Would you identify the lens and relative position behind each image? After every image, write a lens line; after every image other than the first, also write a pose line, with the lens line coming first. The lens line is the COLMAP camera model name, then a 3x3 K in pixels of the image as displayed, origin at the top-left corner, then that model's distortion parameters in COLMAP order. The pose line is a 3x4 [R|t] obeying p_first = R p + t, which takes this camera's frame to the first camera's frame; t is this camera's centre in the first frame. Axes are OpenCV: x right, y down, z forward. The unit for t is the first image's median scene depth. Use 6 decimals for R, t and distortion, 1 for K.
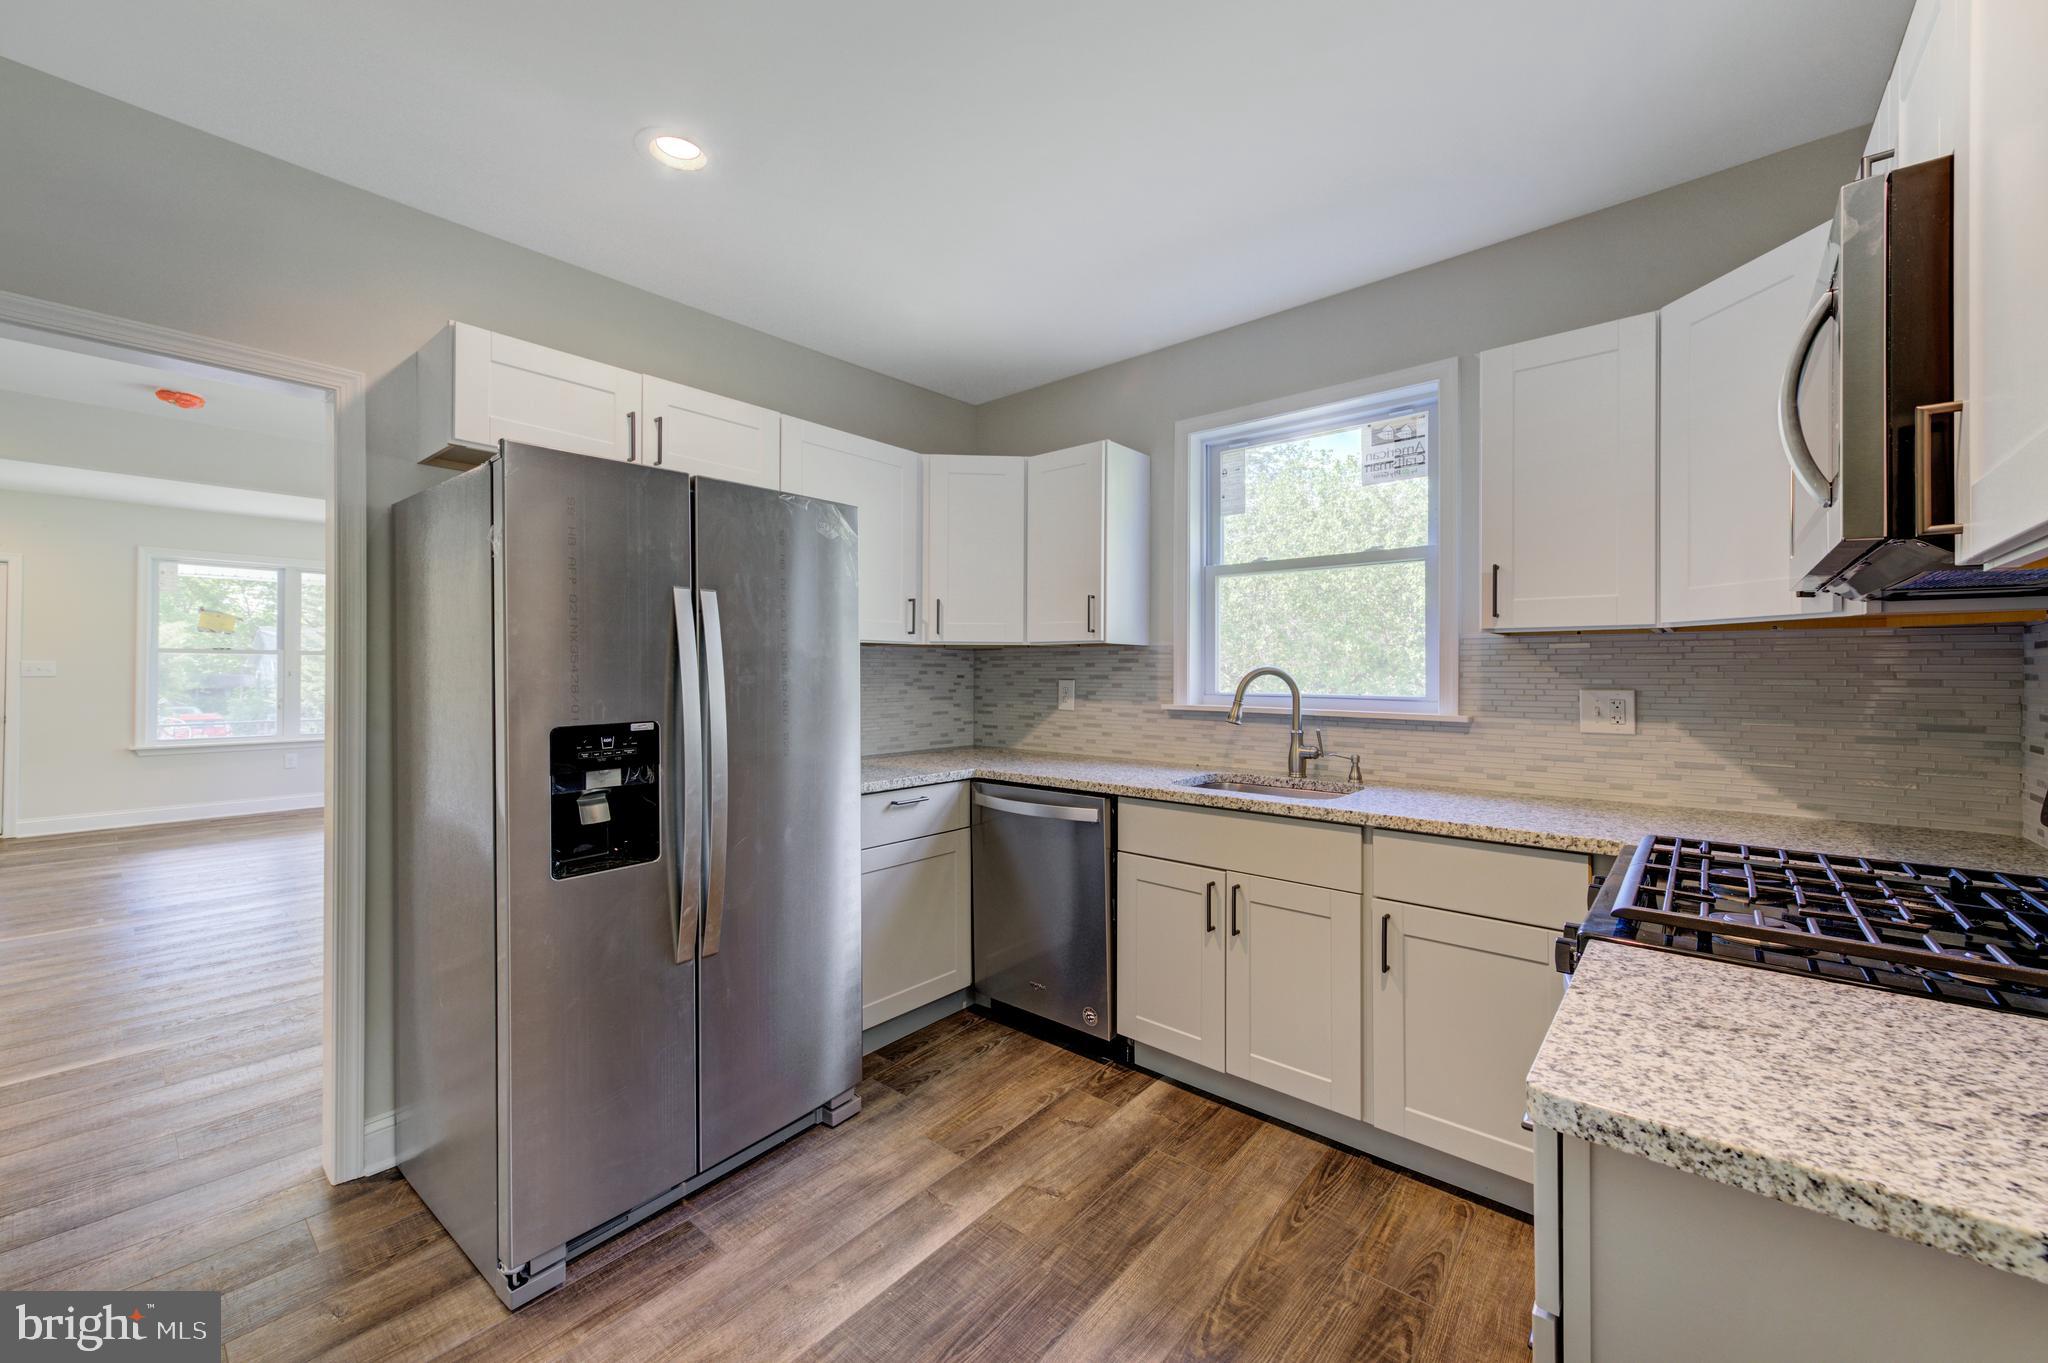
lens RADIAL K [[793.3, 0, 1041.4], [0, 793.3, 673.7], [0, 0, 1]] dist [0.014270, -0.003329]
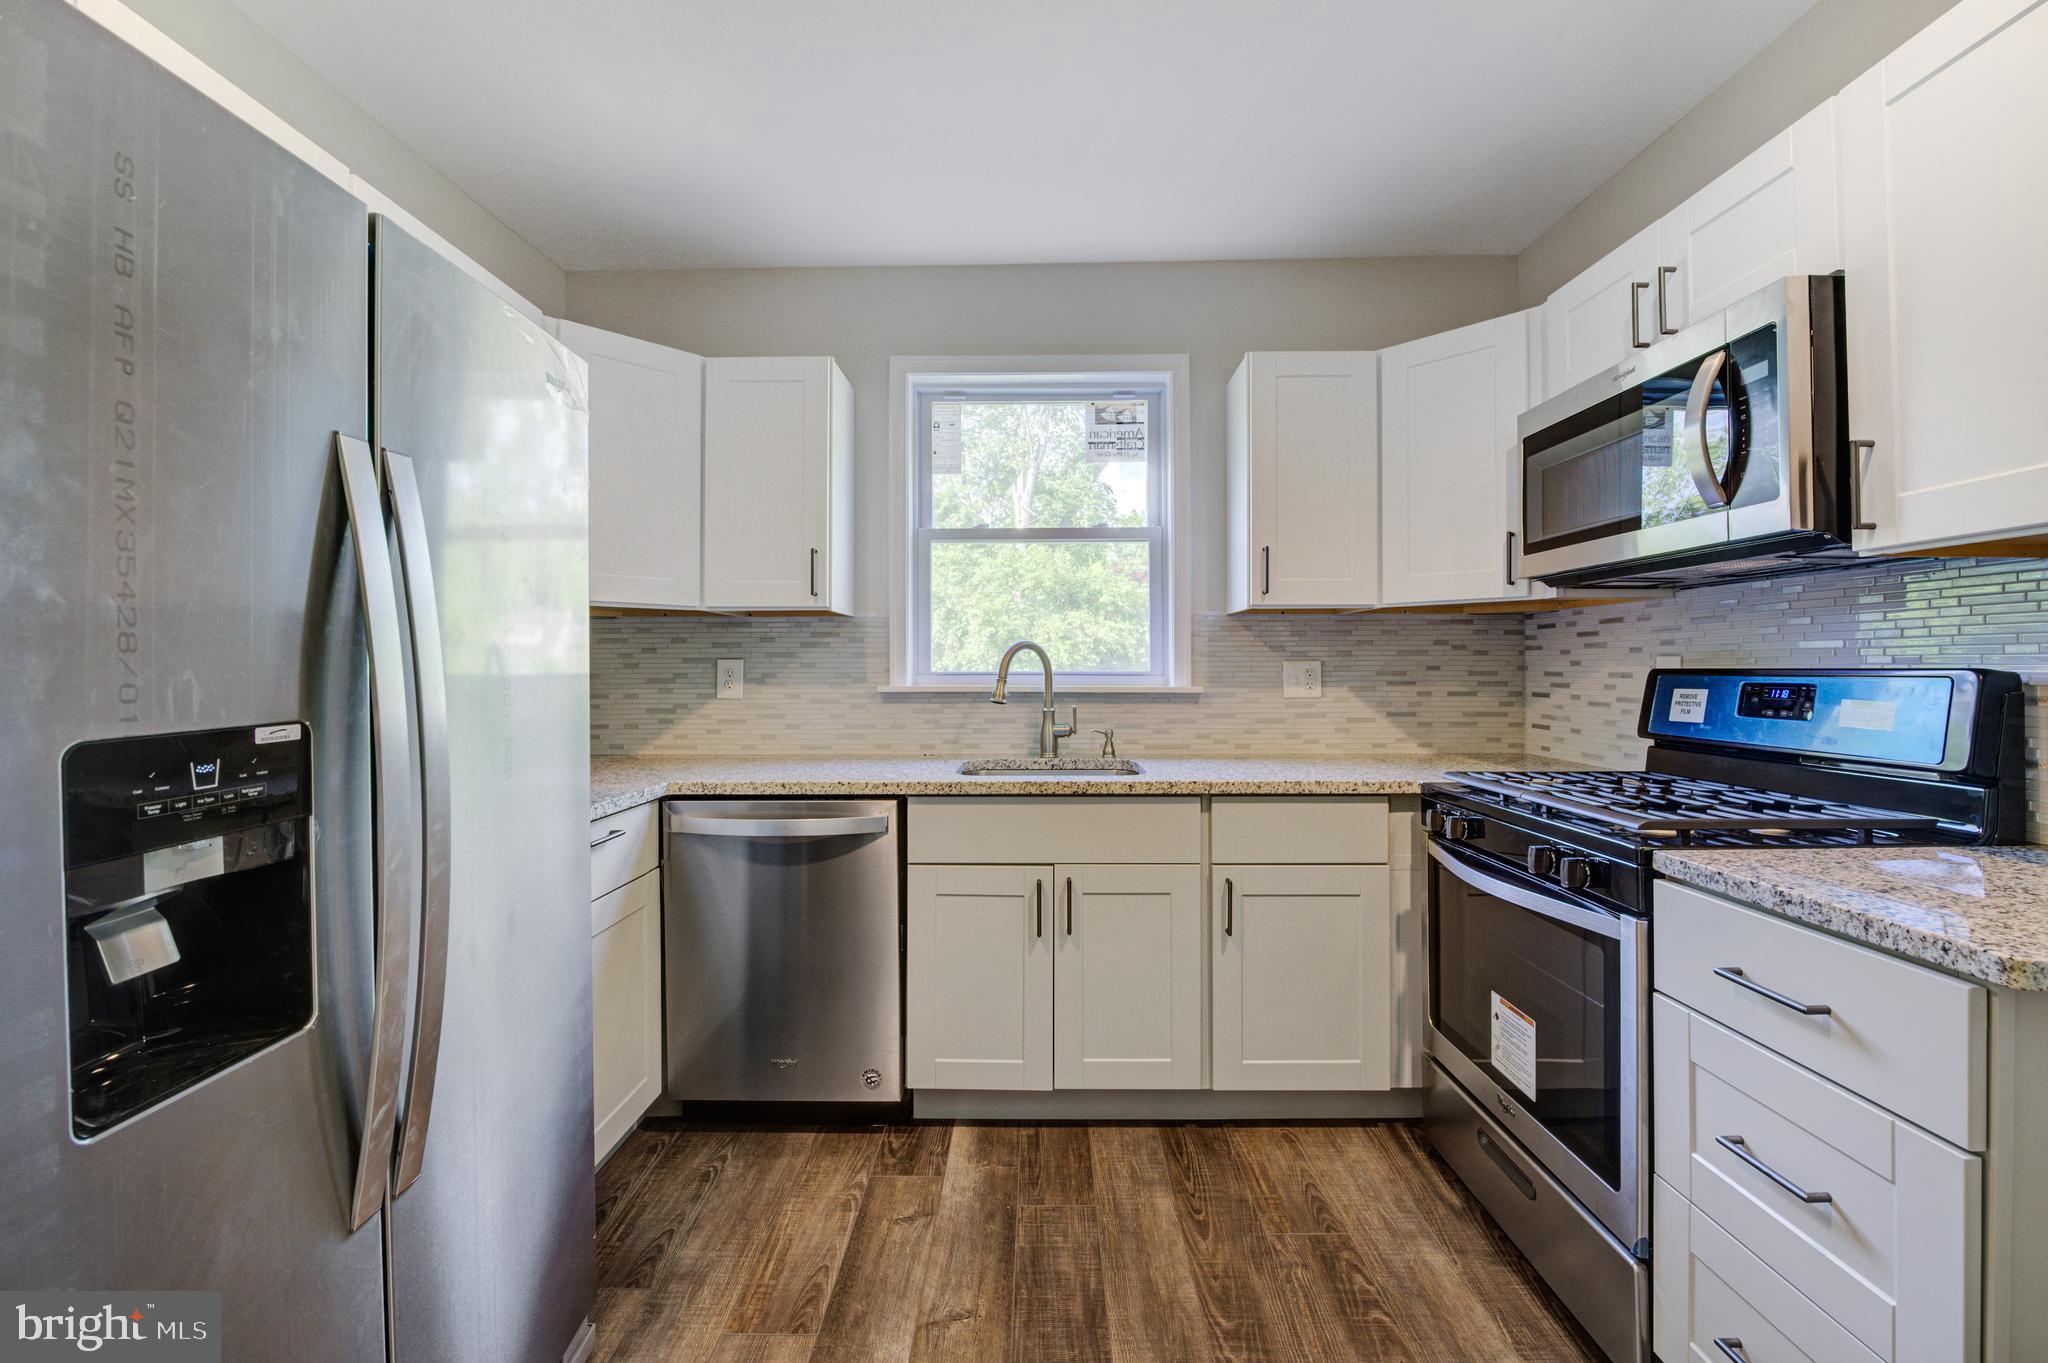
lens RADIAL K [[814.8, 0, 1034.9], [0, 814.8, 664.8], [0, 0, 1]] dist [-0.007712, -0.003893]
pose [[0.773999, -0.003895, 0.633175, -0.346691], [0.006549, 0.999977, -0.001854, 0.023921], [-0.633154, 0.005581, 0.774006, 0.290707]]
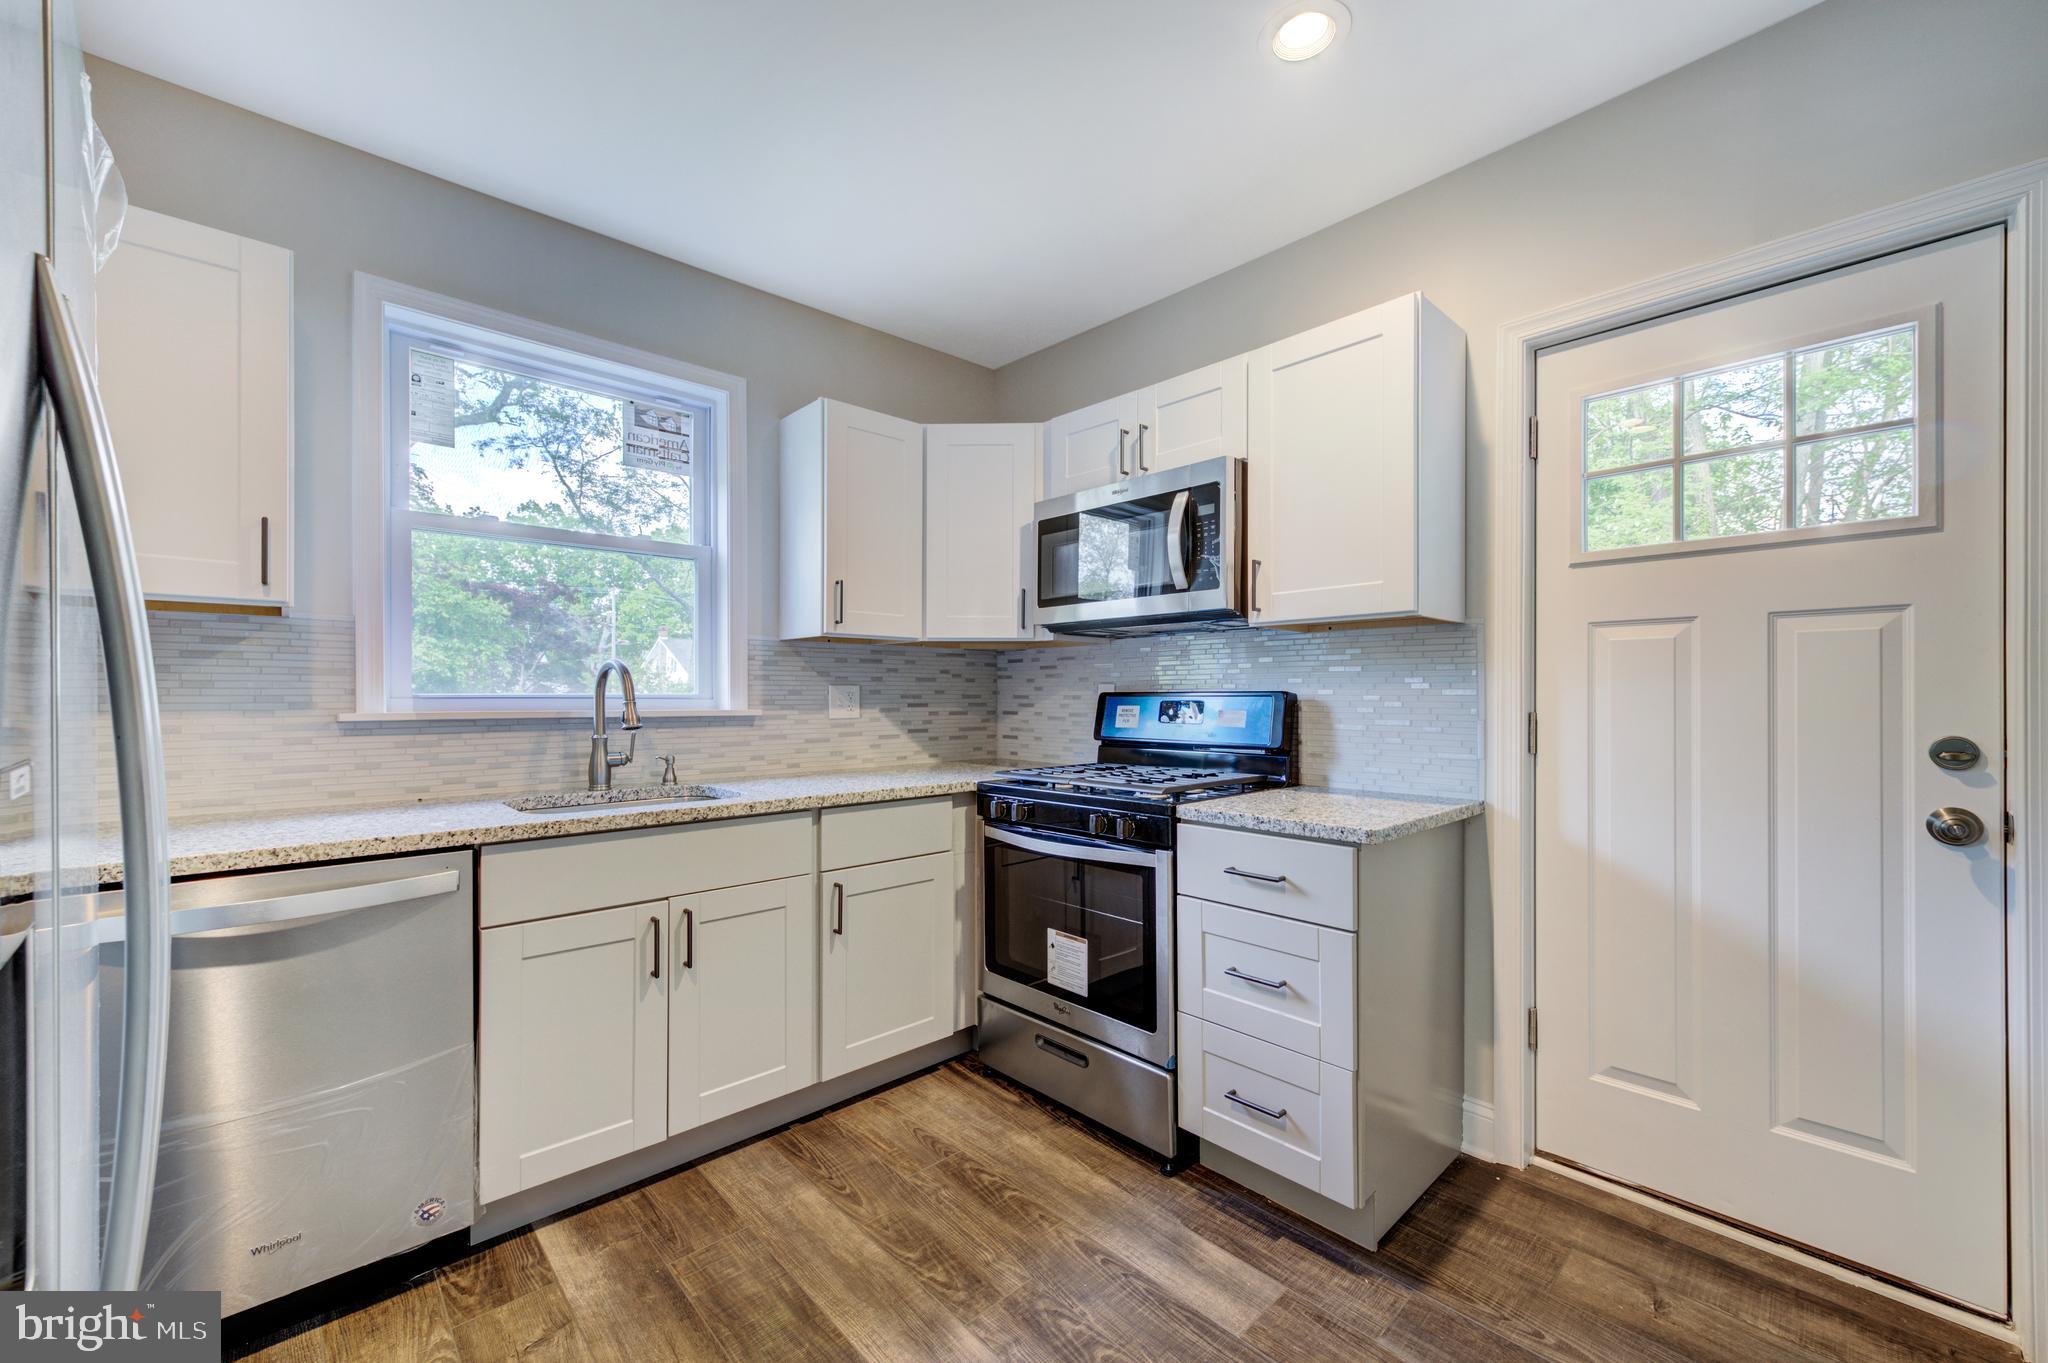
lens RADIAL K [[803.3, 0, 1032.8], [0, 803.3, 700.5], [0, 0, 1]] dist [0.007256, -0.000610]
pose [[0.122777, -0.011314, 0.992370, -0.537214], [0.002345, 0.999936, 0.011110, 0.029340], [-0.992431, 0.000963, 0.122796, 0.491429]]
